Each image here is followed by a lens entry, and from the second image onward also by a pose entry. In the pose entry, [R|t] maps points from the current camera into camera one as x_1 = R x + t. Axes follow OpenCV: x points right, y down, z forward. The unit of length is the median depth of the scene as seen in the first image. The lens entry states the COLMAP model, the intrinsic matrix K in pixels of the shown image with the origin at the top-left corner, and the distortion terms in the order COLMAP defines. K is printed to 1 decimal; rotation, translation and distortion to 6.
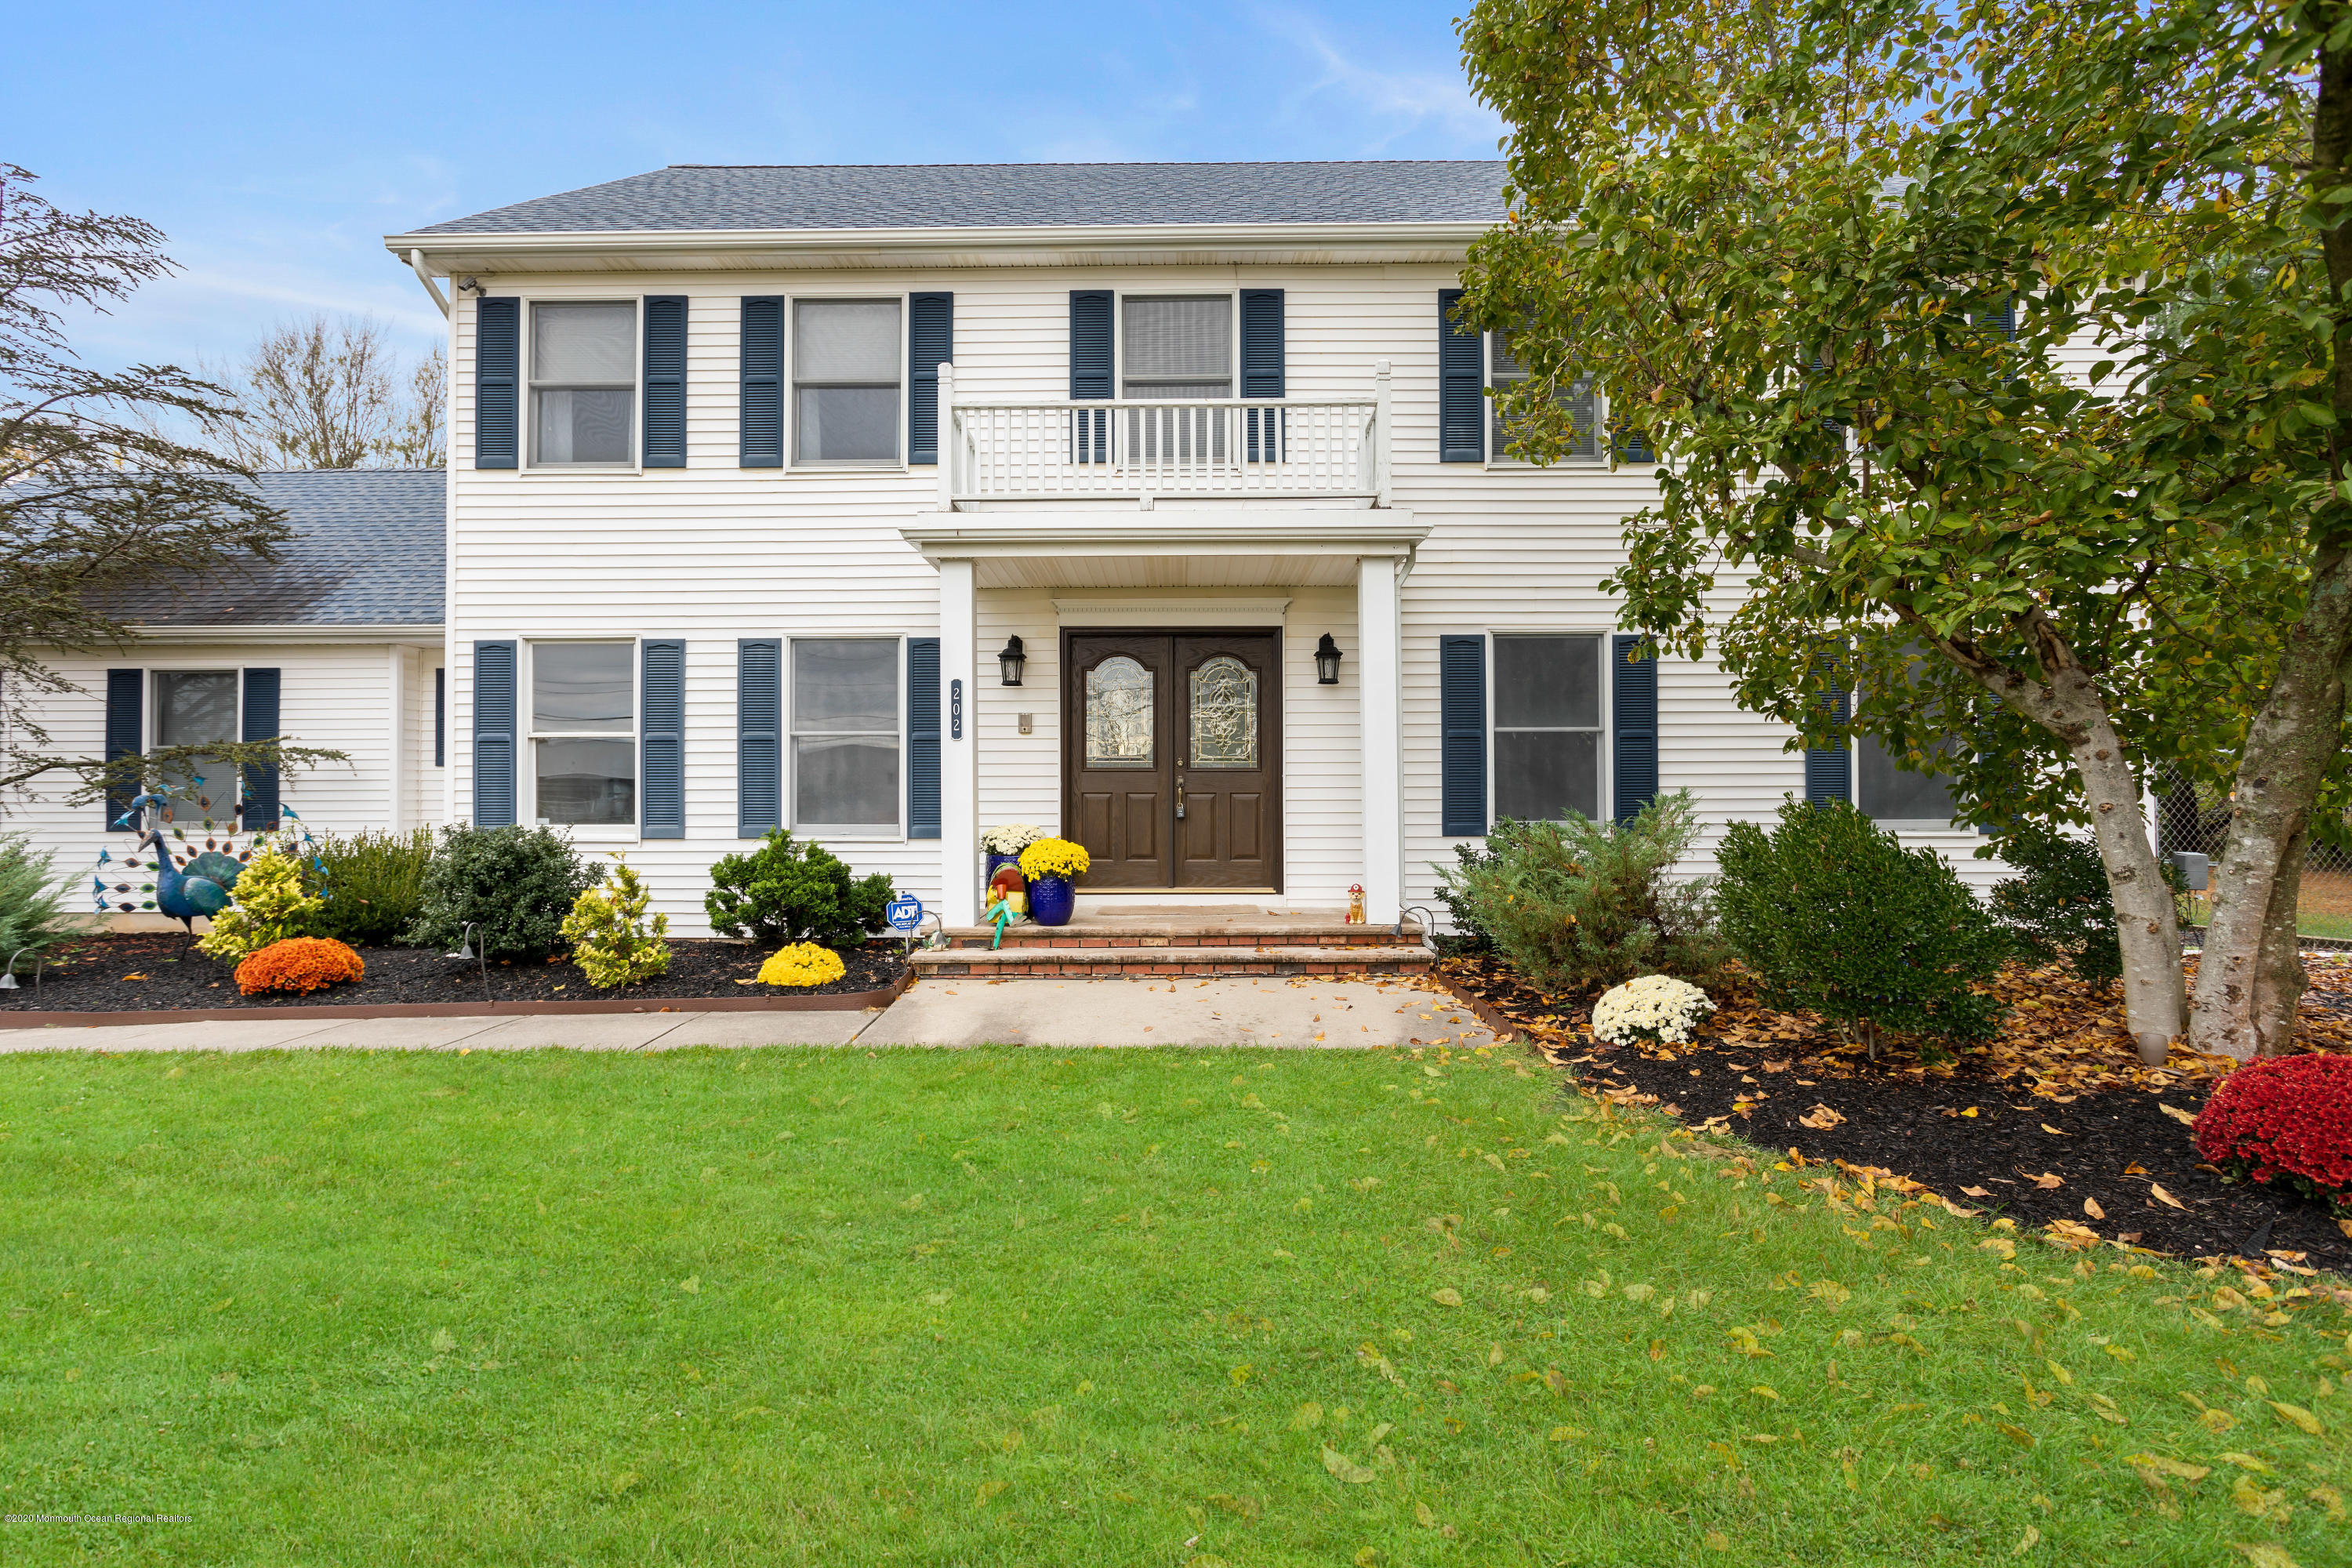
lens RADIAL K [[1130.4, 0, 1175.2], [0, 1130.4, 782.8], [0, 0, 1]] dist [-0.001319, -0.001144]
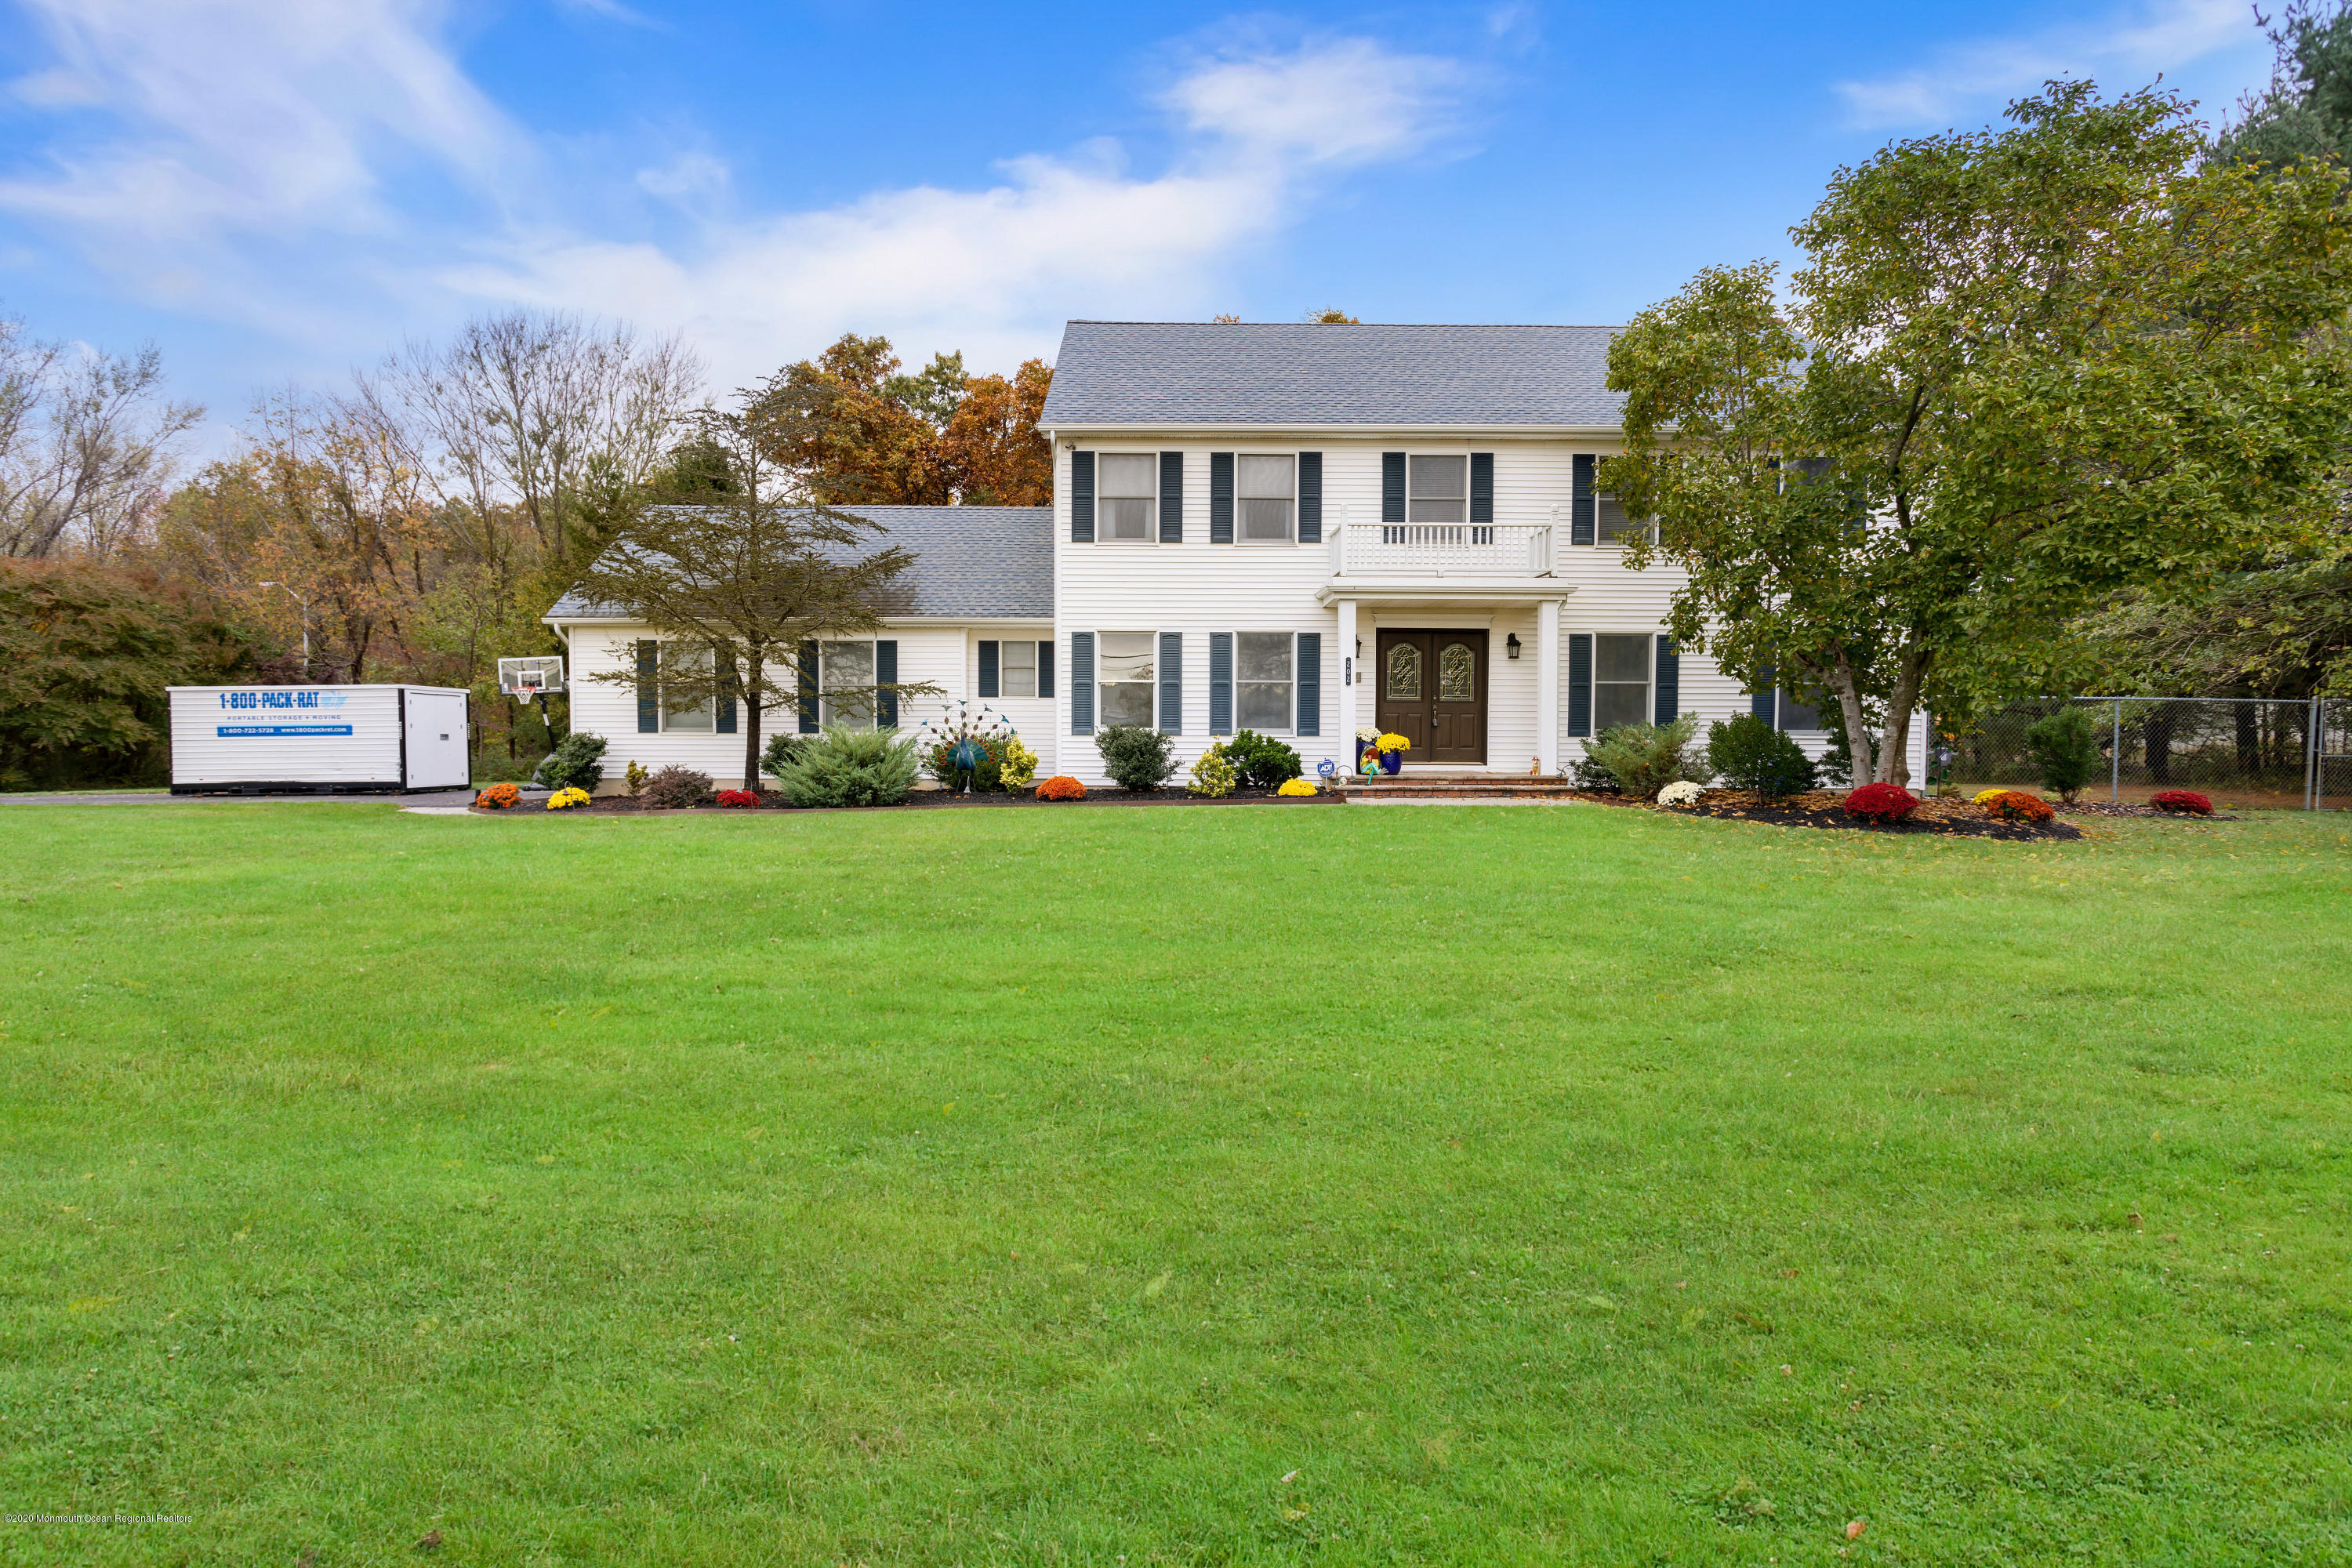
lens RADIAL K [[1130.4, 0, 1179.4], [0, 1130.4, 778.6], [0, 0, 1]] dist [-0.001319, -0.001144]
pose [[0.999831, 0.007388, 0.016843, -0.478527], [-0.008253, 0.998618, 0.051910, 0.023750], [-0.016436, -0.052040, 0.998510, -0.970258]]
